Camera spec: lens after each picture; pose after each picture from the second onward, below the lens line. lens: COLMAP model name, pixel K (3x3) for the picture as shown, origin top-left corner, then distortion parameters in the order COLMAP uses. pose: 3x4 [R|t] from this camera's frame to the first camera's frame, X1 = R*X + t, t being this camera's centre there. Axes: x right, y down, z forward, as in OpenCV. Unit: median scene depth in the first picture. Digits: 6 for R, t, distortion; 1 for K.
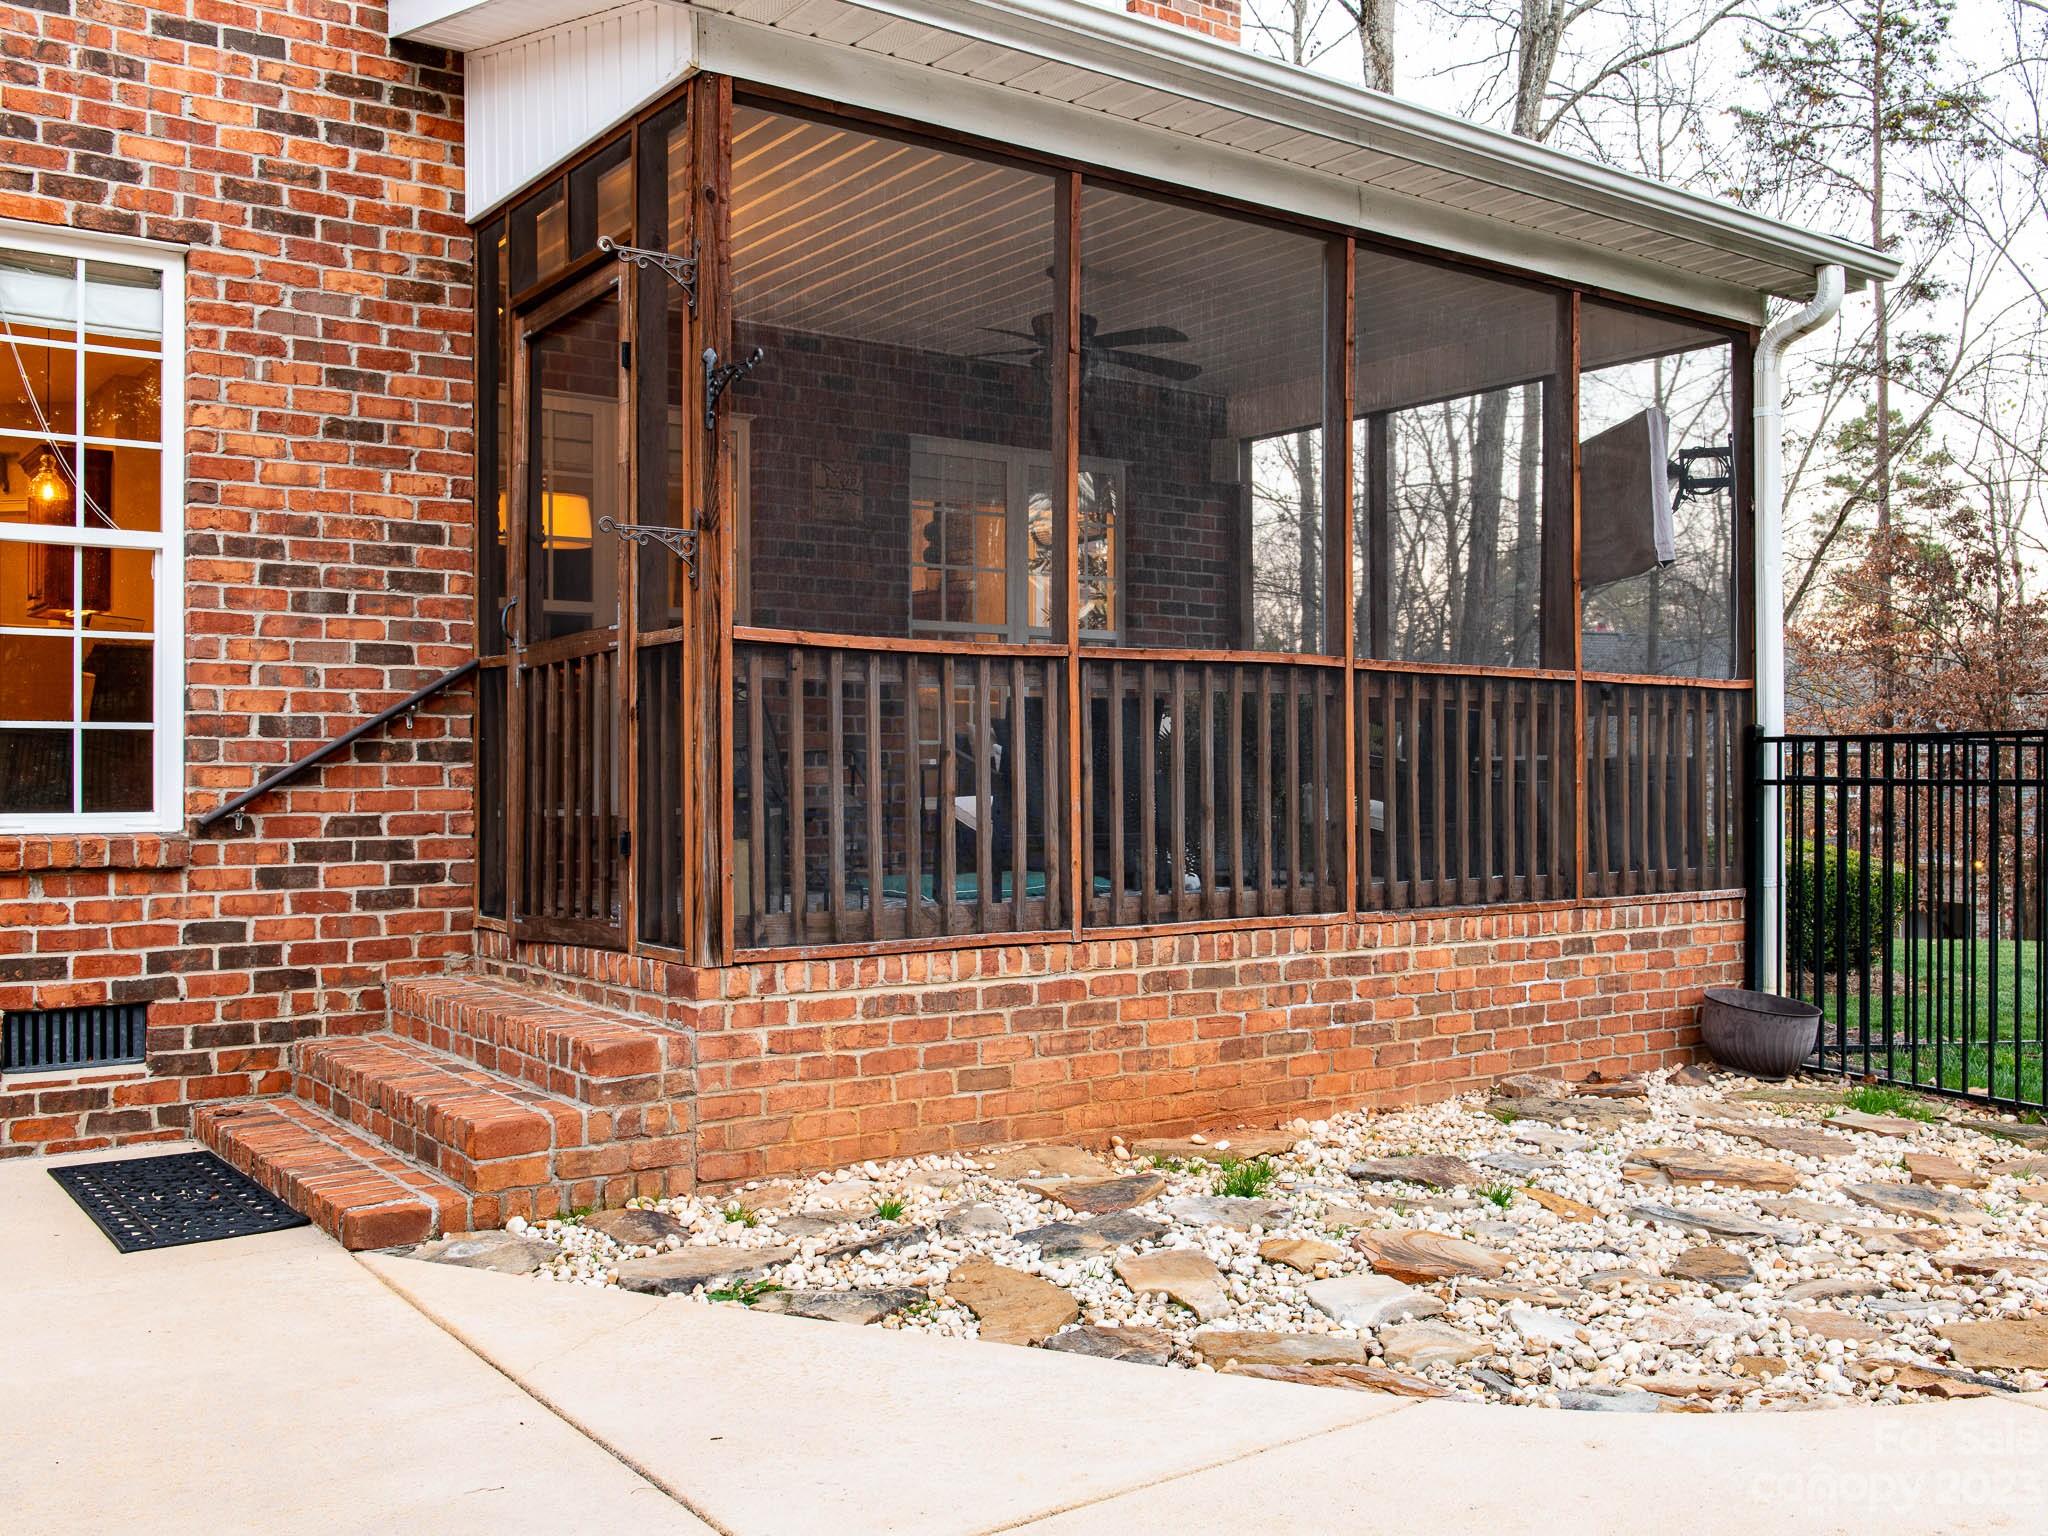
lens RADIAL K [[1885.4, 0, 1143.9], [0, 1885.4, 773.7], [0, 0, 1]] dist [-0.024214, -0.007932]
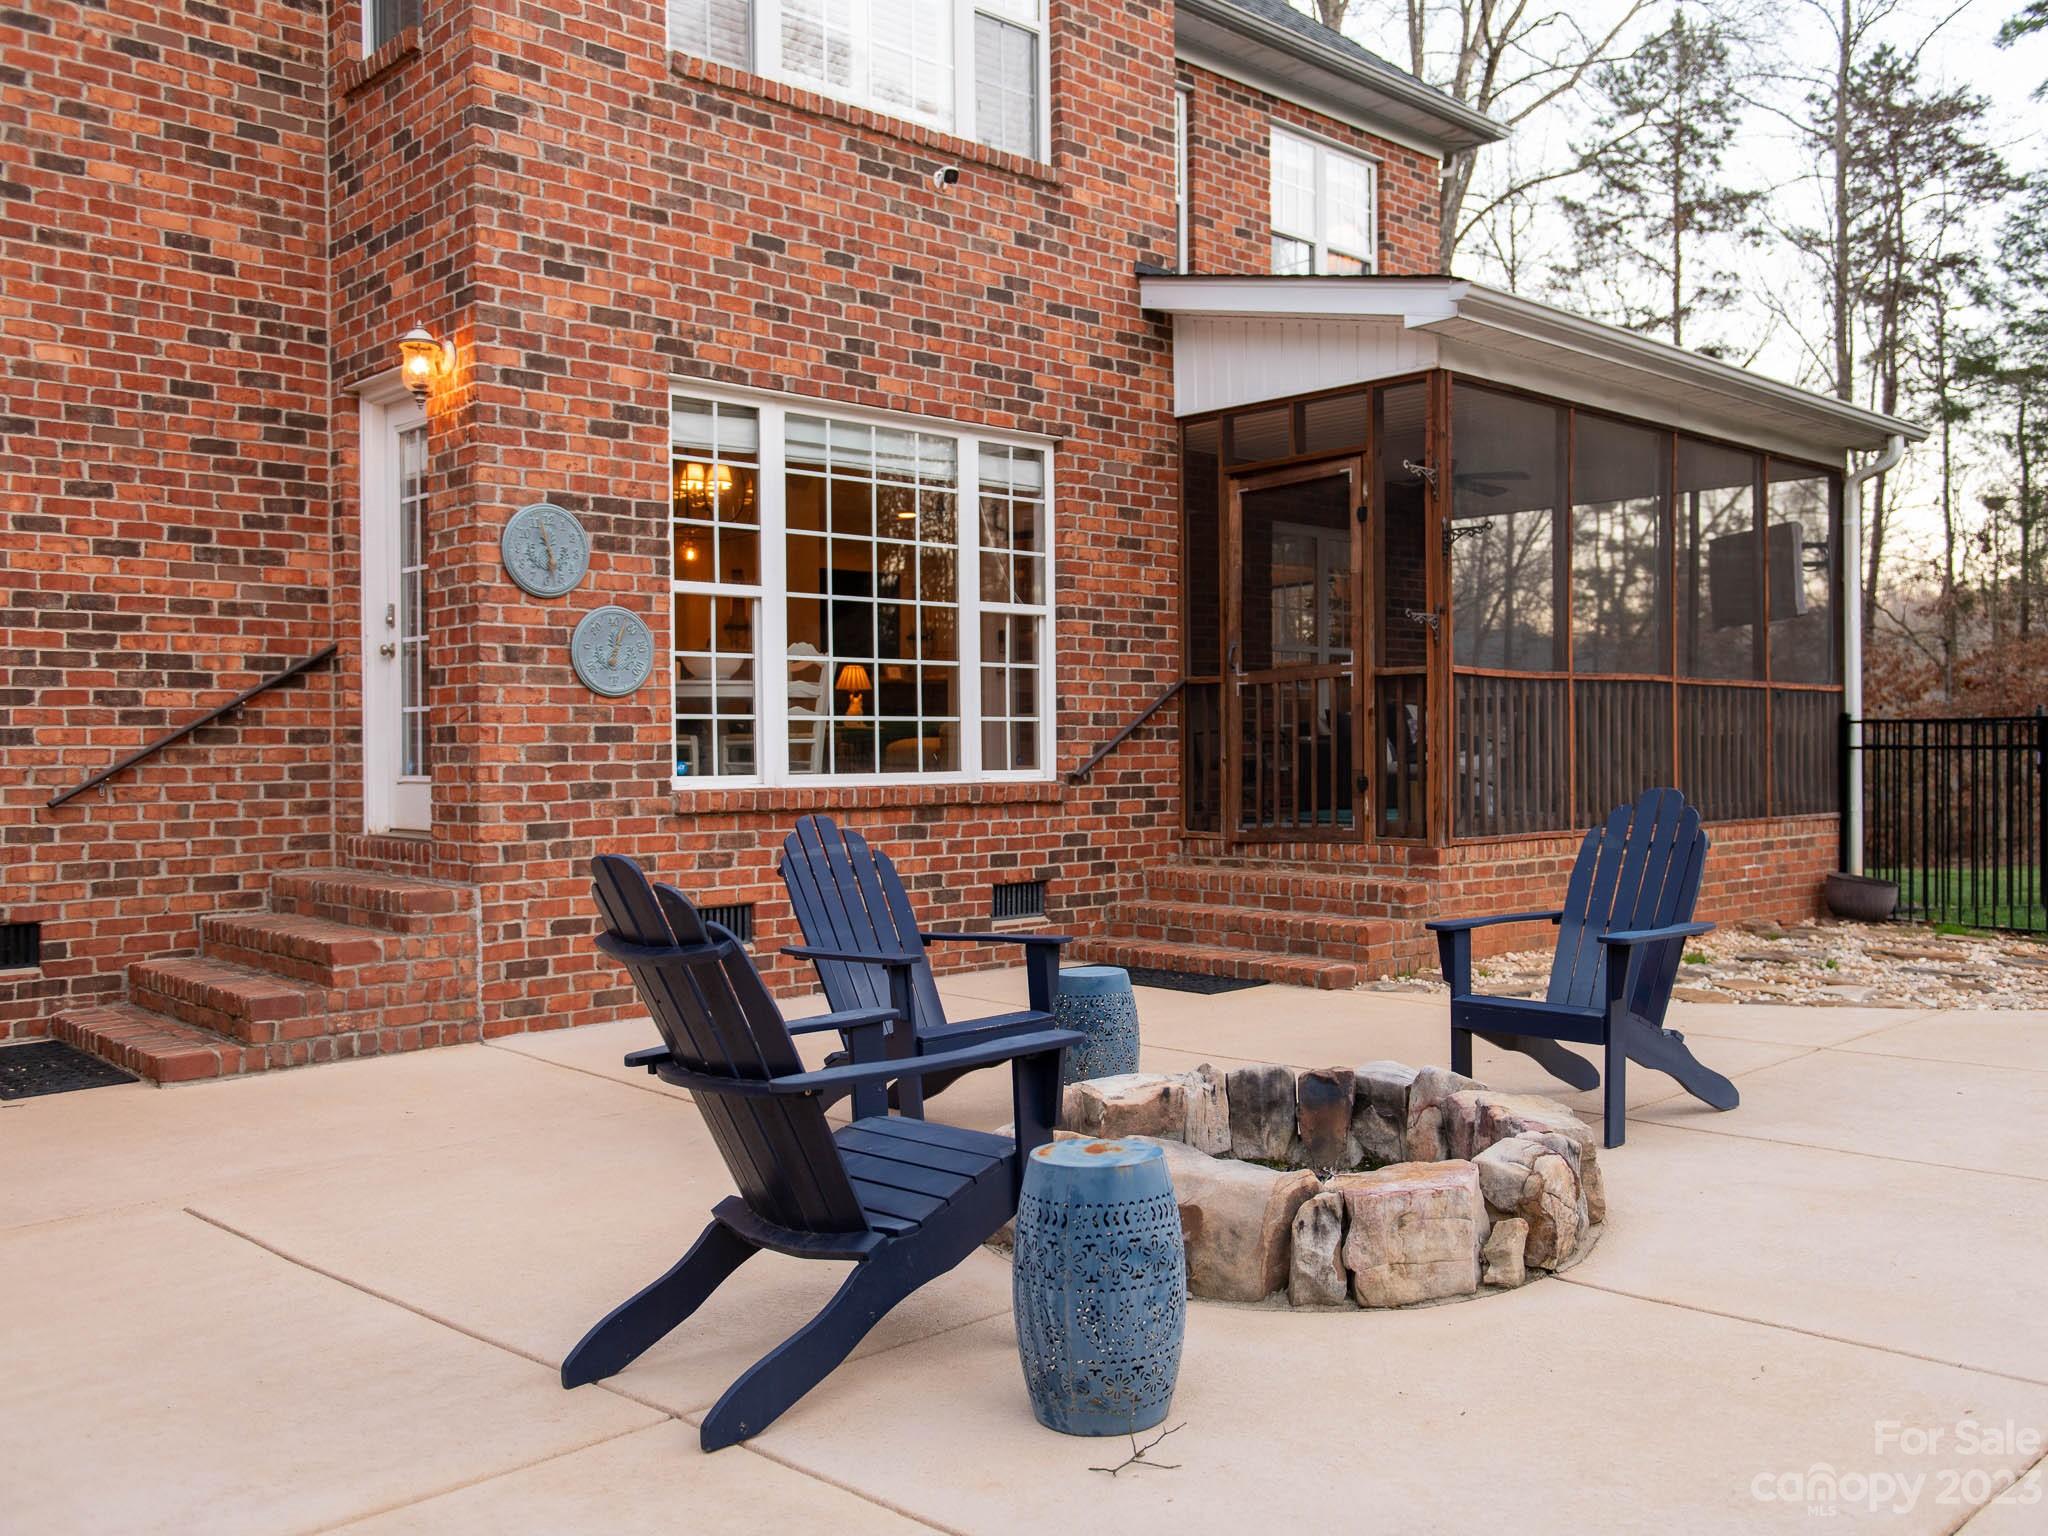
lens RADIAL K [[1788.7, 0, 1088.0], [0, 1788.7, 768.8], [0, 0, 1]] dist [0.007810, -0.005306]
pose [[0.992868, -0.007598, 0.118973, -0.646959], [0.006463, 0.999930, 0.009918, 0.003610], [-0.119040, -0.009078, 0.992848, -0.593424]]
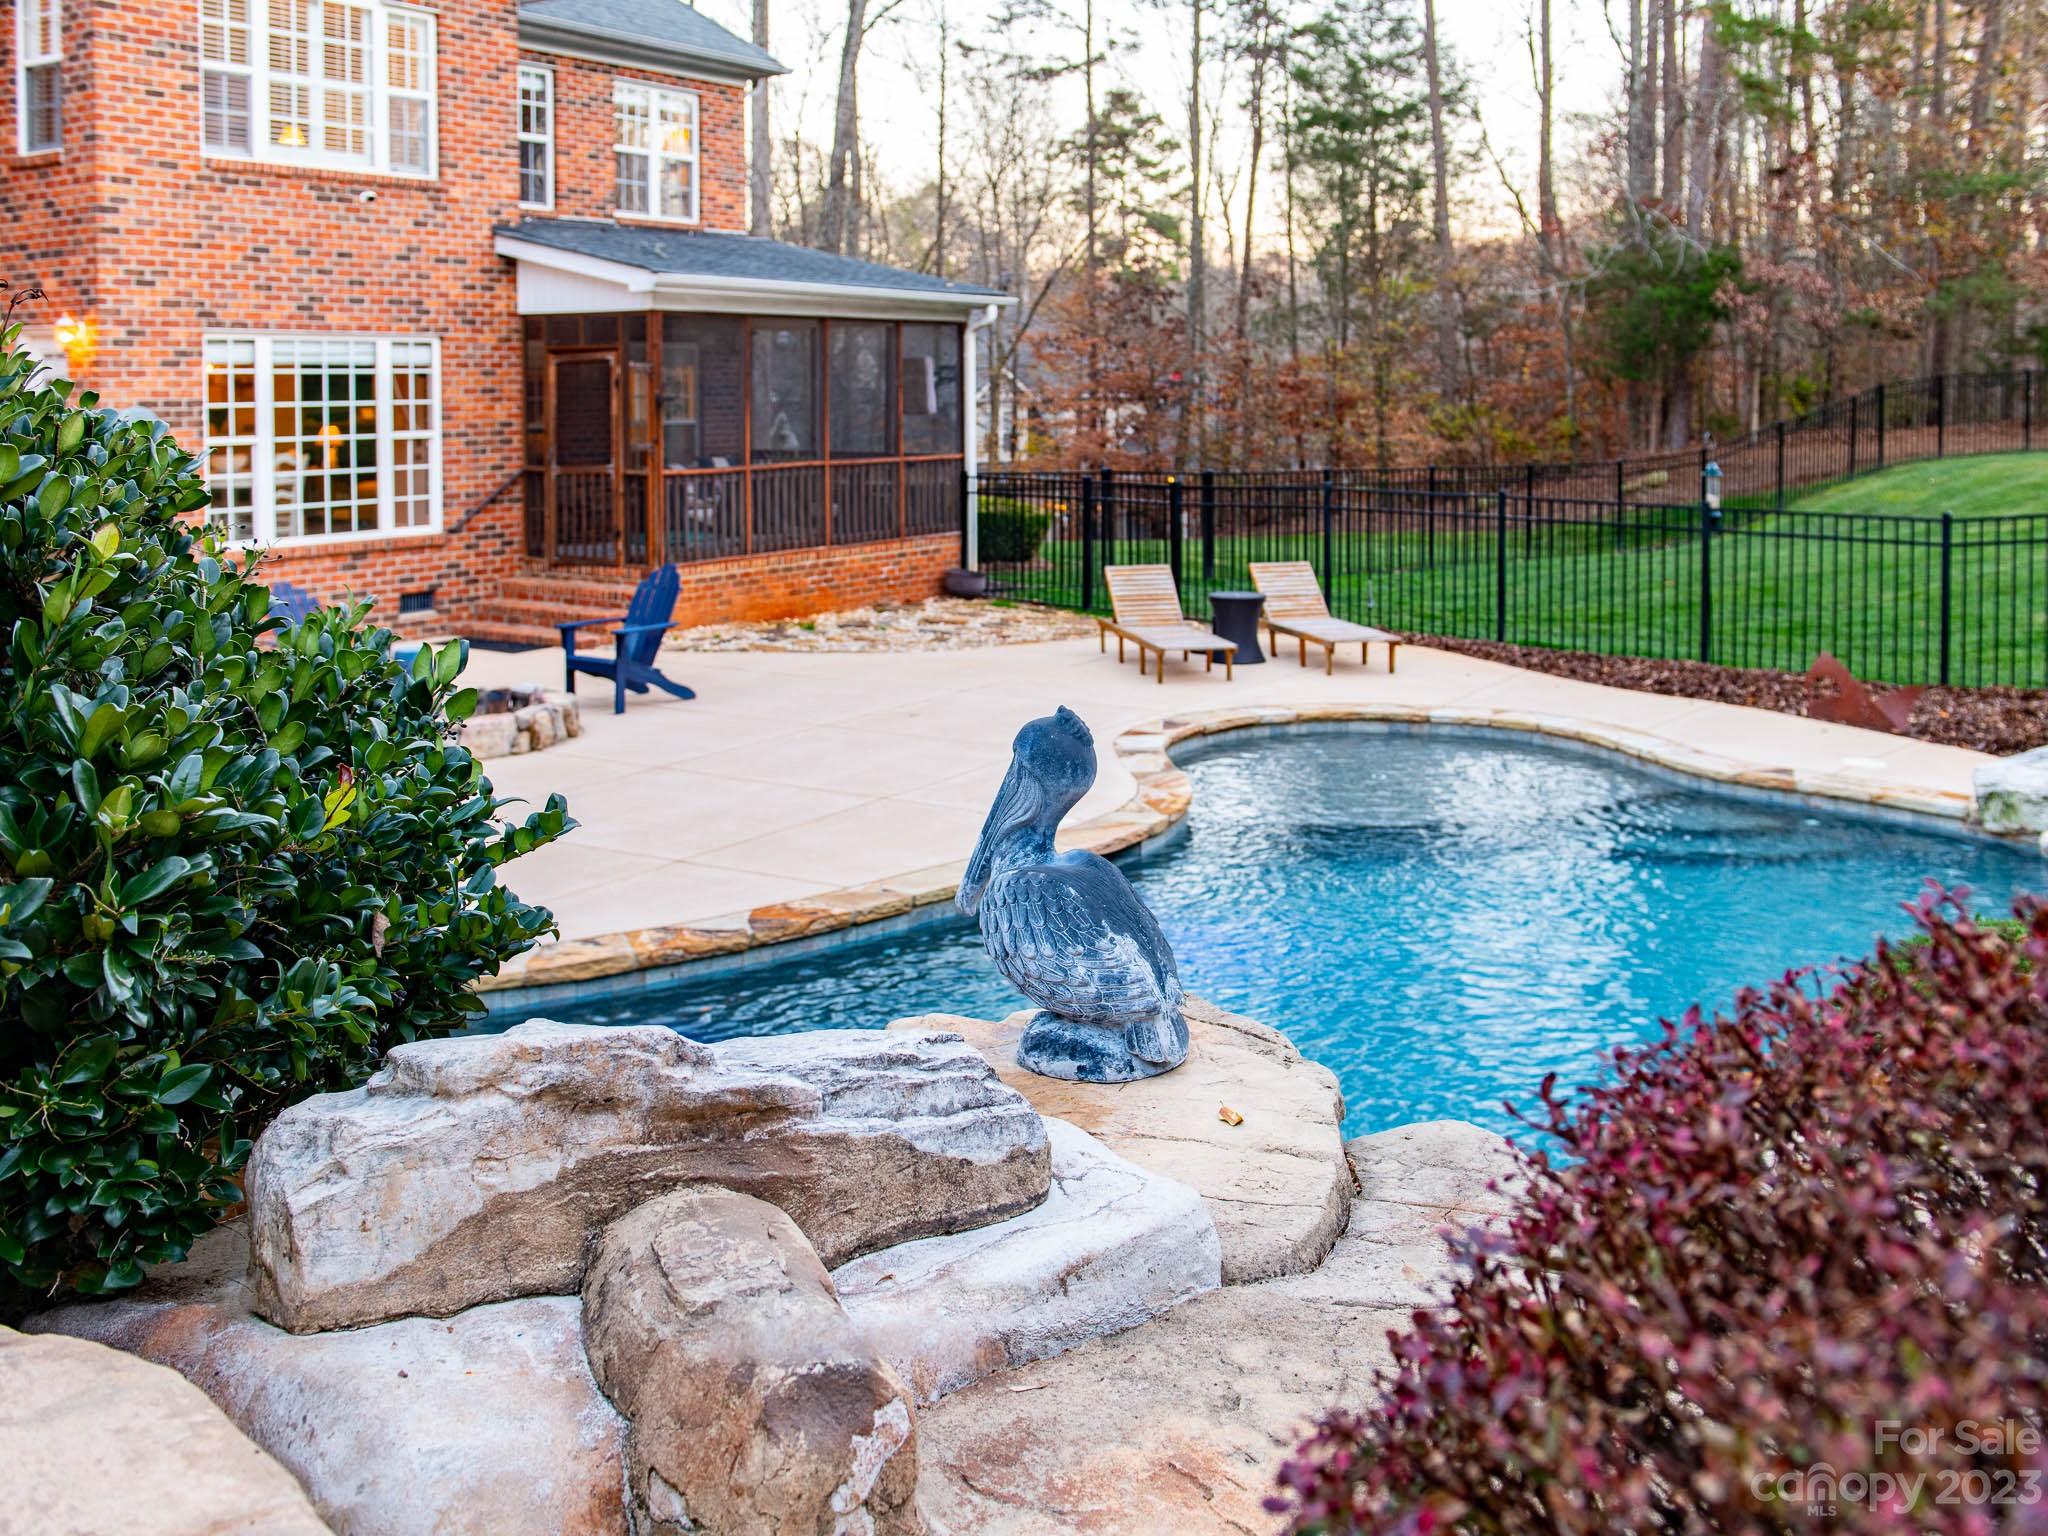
lens RADIAL K [[1948.3, 0, 1112.4], [0, 1948.3, 431.4], [0, 0, 1]] dist [-0.020136, 0.000512]
pose [[0.939974, -0.011415, 0.341054, -0.535871], [0.000716, 0.999504, 0.031480, -0.212740], [-0.341244, -0.029346, 0.939517, -2.122374]]
